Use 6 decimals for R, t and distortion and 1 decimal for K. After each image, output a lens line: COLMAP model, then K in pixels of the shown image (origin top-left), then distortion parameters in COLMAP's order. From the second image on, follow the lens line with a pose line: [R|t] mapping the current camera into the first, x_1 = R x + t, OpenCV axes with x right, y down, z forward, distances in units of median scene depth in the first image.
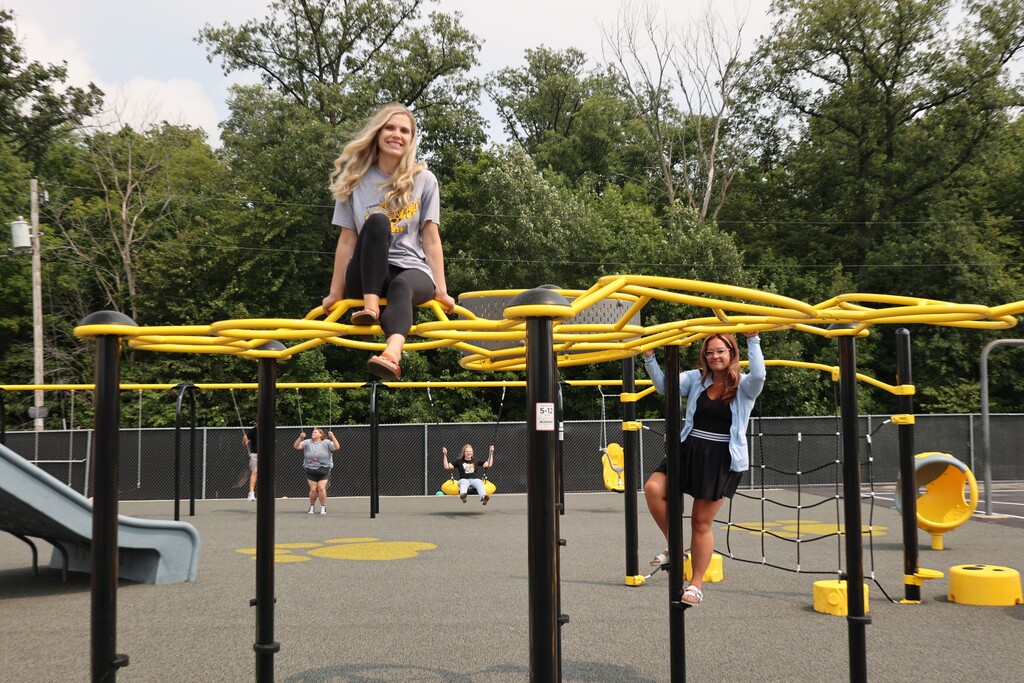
lens RADIAL K [[1007.2, 0, 512.0], [0, 1007.2, 341.5], [0, 0, 1]] dist [-0.140327, 0.265135]
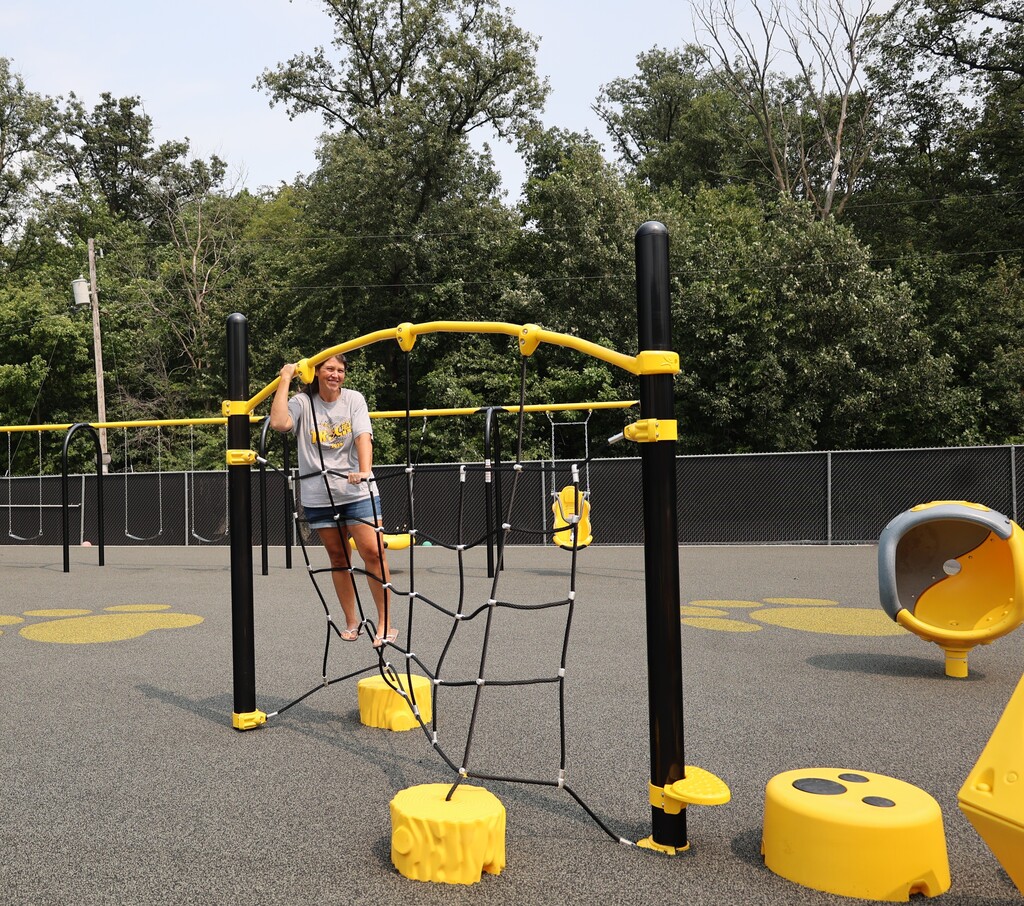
lens RADIAL K [[830.0, 0, 512.0], [0, 830.0, 453.0], [0, 0, 1]] dist [-0.032423, 0.008275]
pose [[0.933359, -0.018562, -0.358464, 0.190322], [0.040849, 0.997667, 0.054702, 0.026536], [0.356612, -0.065699, 0.931940, 0.258843]]
